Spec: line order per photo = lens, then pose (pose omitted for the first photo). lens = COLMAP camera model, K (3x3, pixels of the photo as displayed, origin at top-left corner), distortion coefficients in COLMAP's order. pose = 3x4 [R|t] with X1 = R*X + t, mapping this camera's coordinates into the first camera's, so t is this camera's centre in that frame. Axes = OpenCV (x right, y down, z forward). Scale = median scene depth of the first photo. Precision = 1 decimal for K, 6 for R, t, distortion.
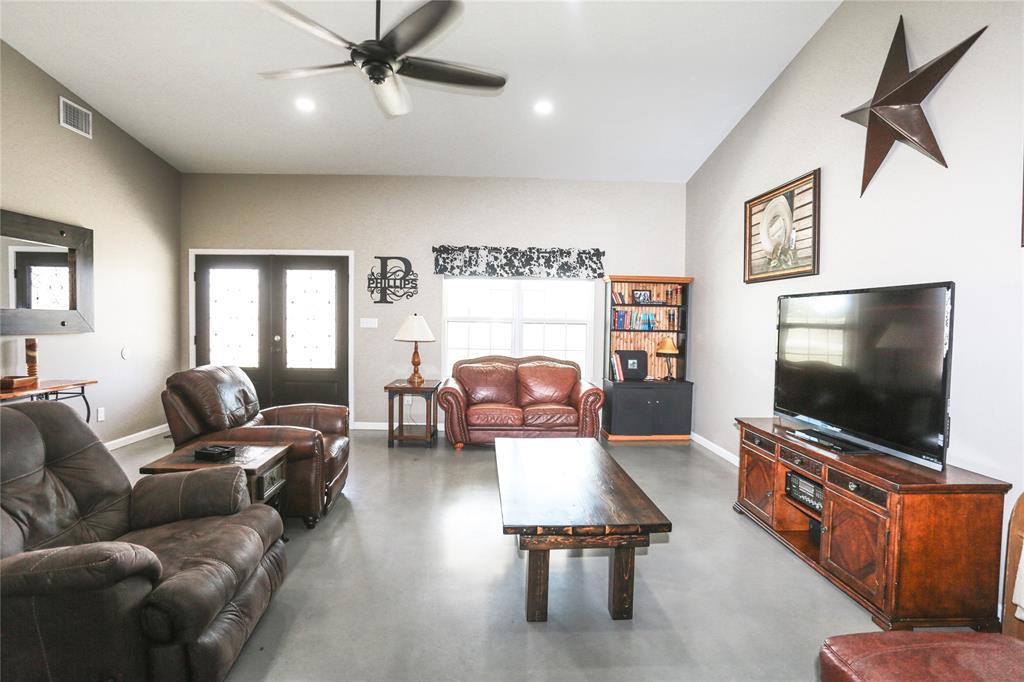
lens RADIAL K [[510.3, 0, 512.0], [0, 510.3, 341.0], [0, 0, 1]] dist [-0.059971, 0.023794]
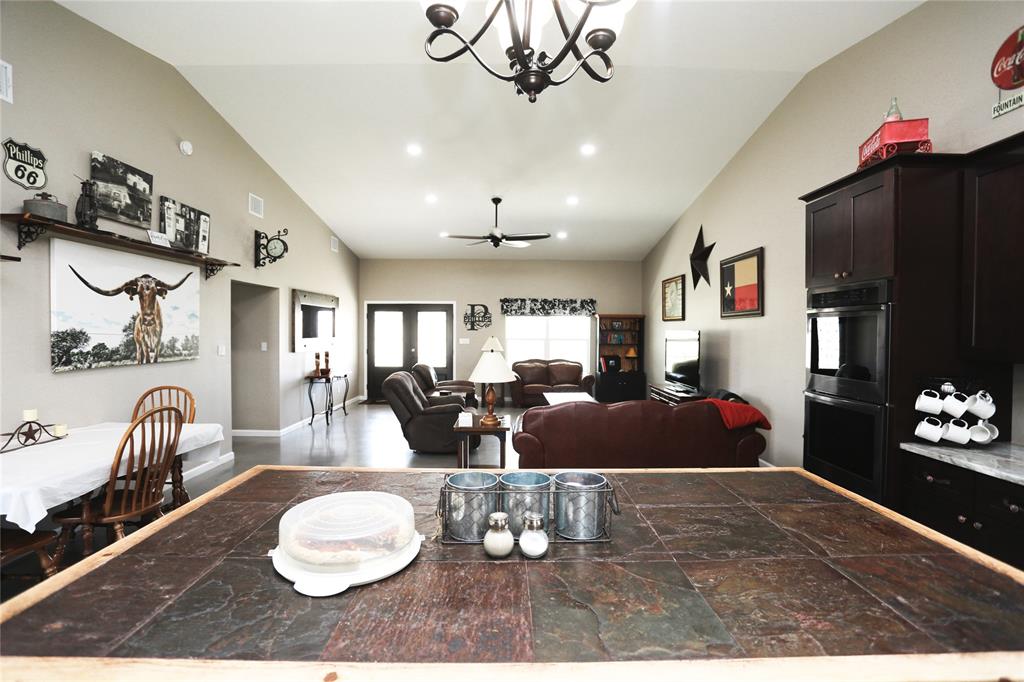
lens RADIAL K [[496.8, 0, 512.0], [0, 496.8, 341.0], [0, 0, 1]] dist [-0.064375, 0.026664]
pose [[0.999434, -0.008307, -0.032612, -0.057674], [0.007705, 0.999799, -0.018527, -0.002651], [0.032760, 0.018266, 0.999296, -0.761301]]
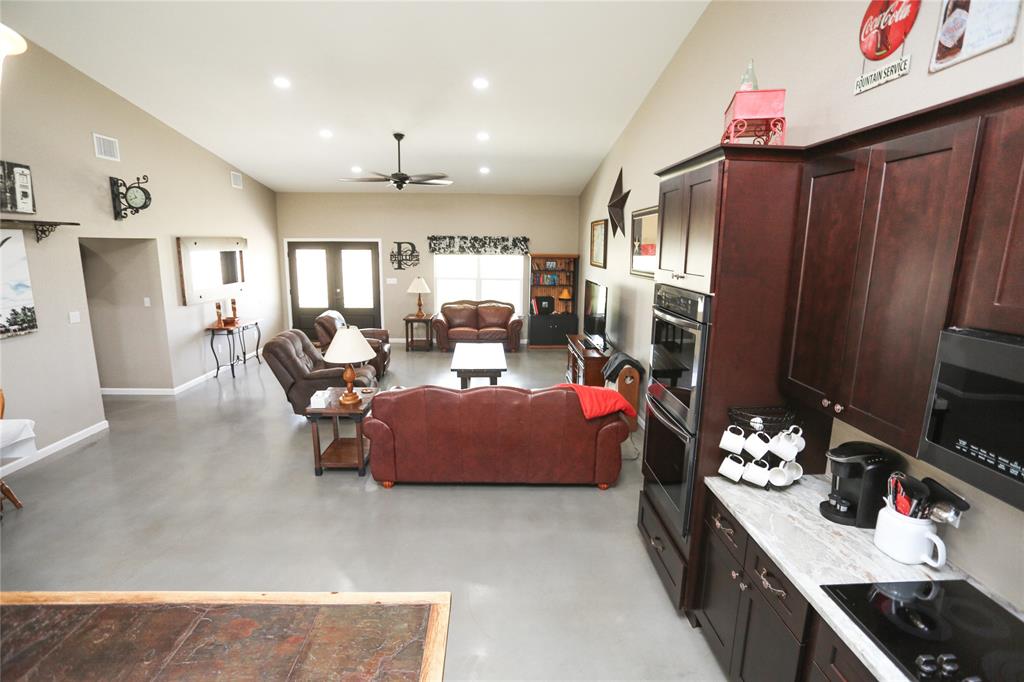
lens RADIAL K [[496.8, 0, 512.0], [0, 496.8, 341.0], [0, 0, 1]] dist [-0.064375, 0.026664]
pose [[0.999997, -0.002127, -0.001328, 0.128537], [0.002306, 0.988189, 0.153222, -0.092220], [0.000986, -0.153224, 0.988191, -0.691475]]
